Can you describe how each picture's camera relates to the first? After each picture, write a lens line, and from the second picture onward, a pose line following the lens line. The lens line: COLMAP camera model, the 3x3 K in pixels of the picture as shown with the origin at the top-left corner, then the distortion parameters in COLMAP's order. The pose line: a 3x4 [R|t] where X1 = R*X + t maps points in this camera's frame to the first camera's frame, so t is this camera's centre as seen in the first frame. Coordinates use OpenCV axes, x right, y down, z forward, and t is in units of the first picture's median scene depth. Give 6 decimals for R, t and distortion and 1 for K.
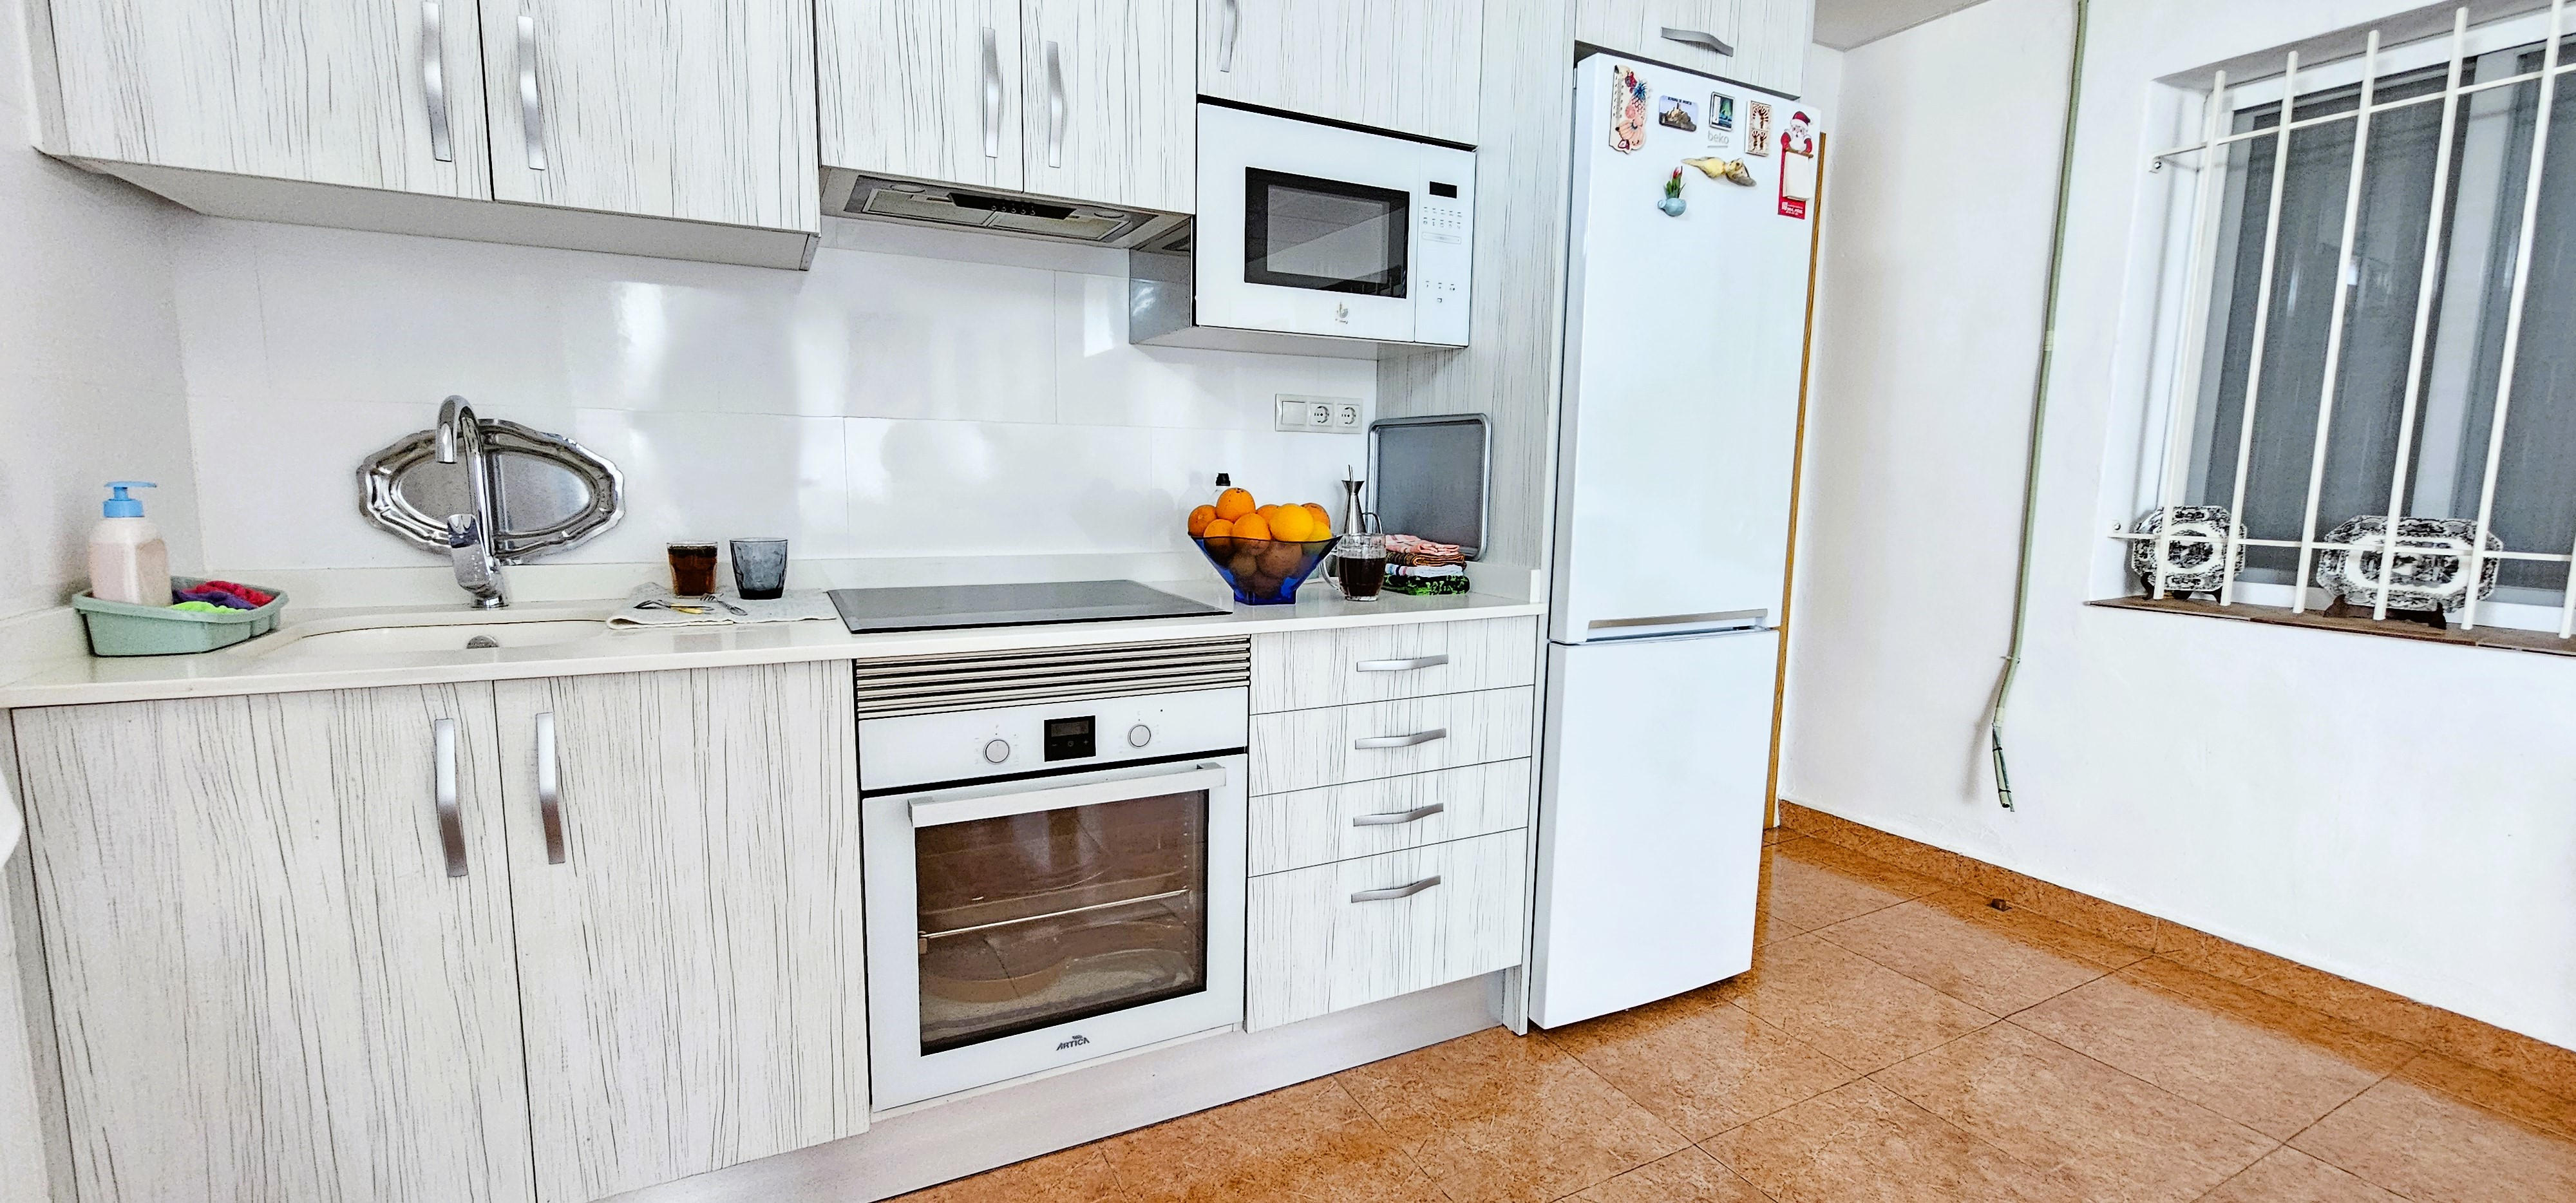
lens RADIAL K [[1055.2, 0, 1285.9], [0, 1055.2, 605.0], [0, 0, 1]] dist [-0.001467, 0.000817]
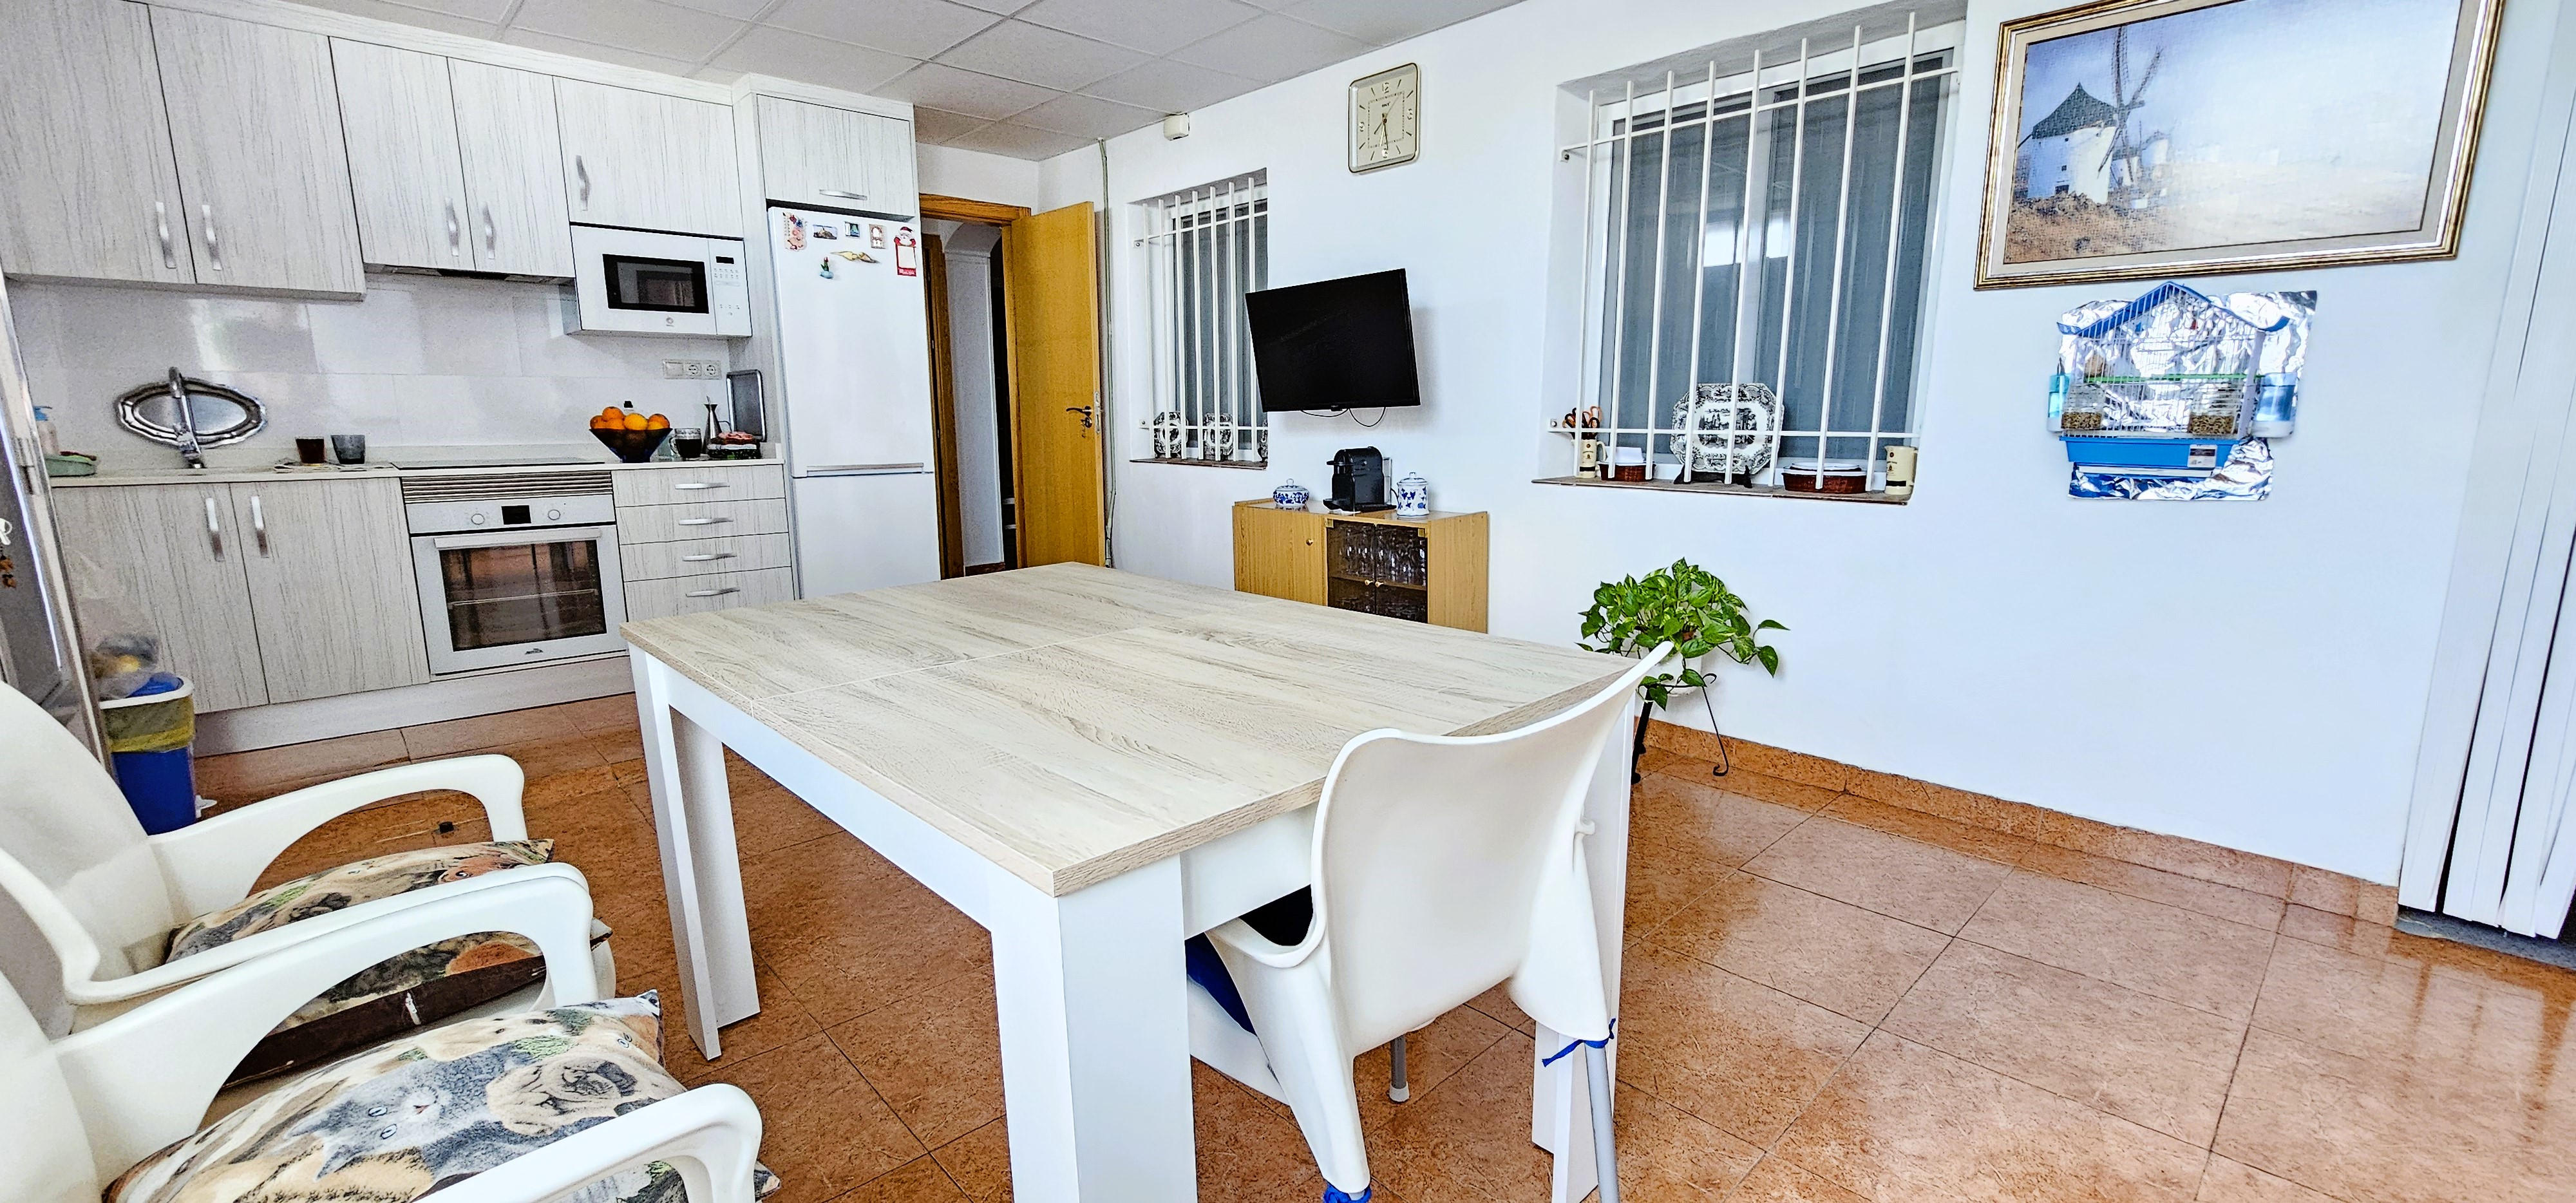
lens RADIAL K [[1055.2, 0, 1285.9], [0, 1055.2, 605.0], [0, 0, 1]] dist [-0.001467, 0.000817]
pose [[0.964417, -0.062737, 0.256835, 0.700478], [0.047579, 0.996762, 0.064820, 0.217112], [-0.260070, -0.050294, 0.964279, -1.442149]]
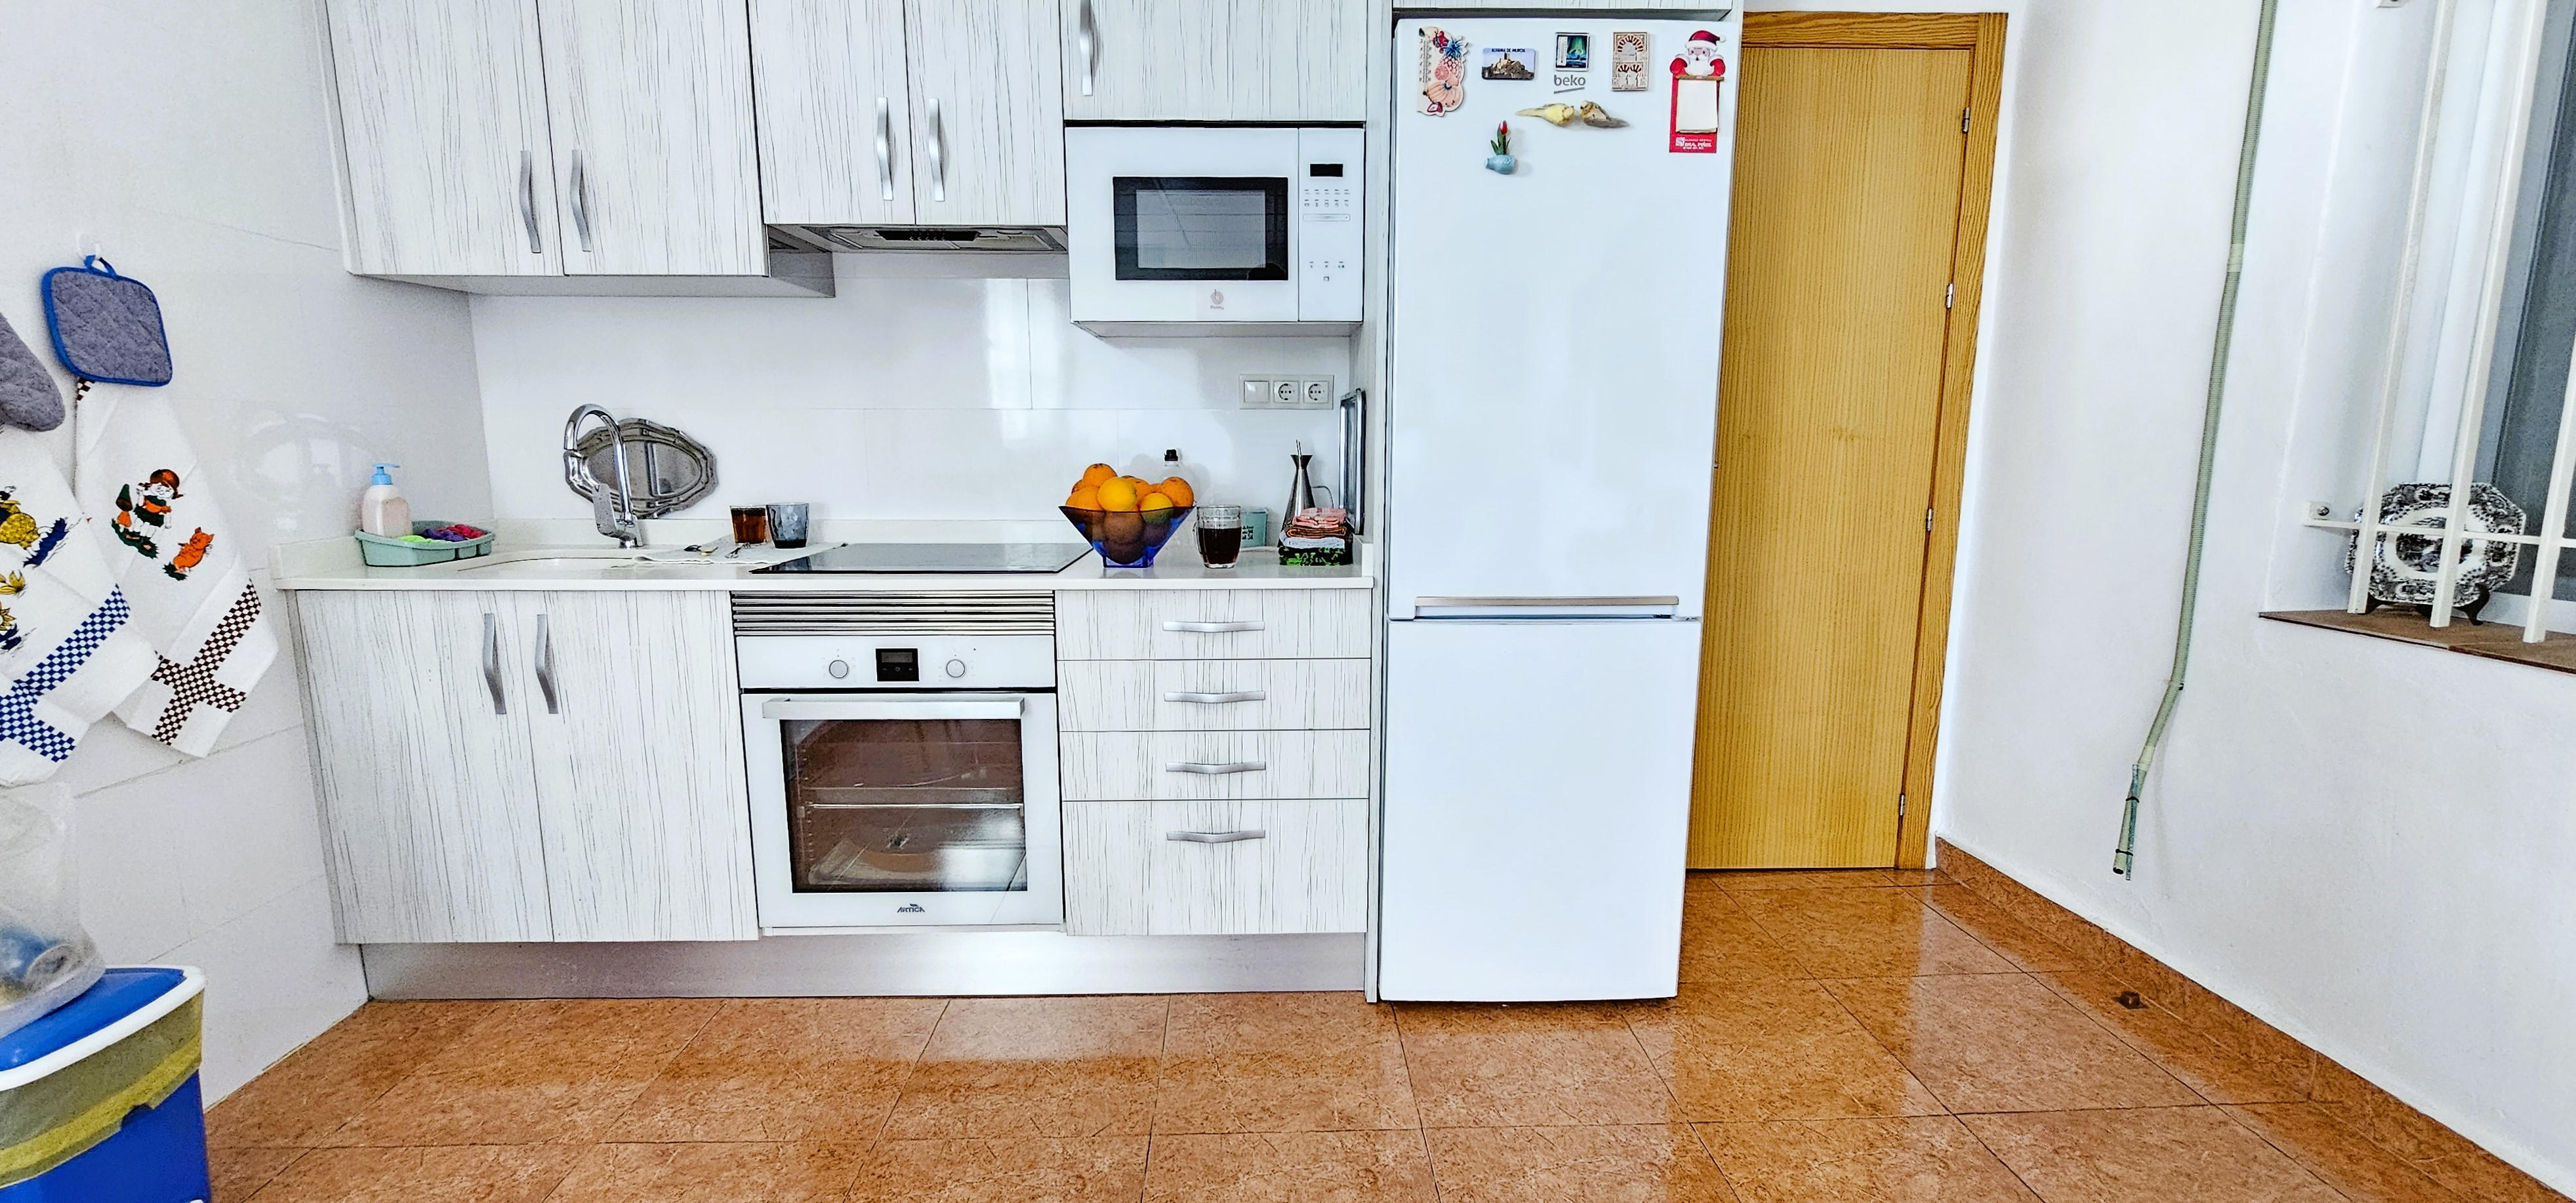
lens RADIAL K [[1075.9, 0, 1285.3], [0, 1075.9, 604.7], [0, 0, 1]] dist [-0.000394, -0.000083]
pose [[0.900492, 0.053213, -0.431604, 0.647039], [-0.042785, 0.998511, 0.033840, -0.006877], [0.432762, -0.012007, 0.901428, 0.040807]]
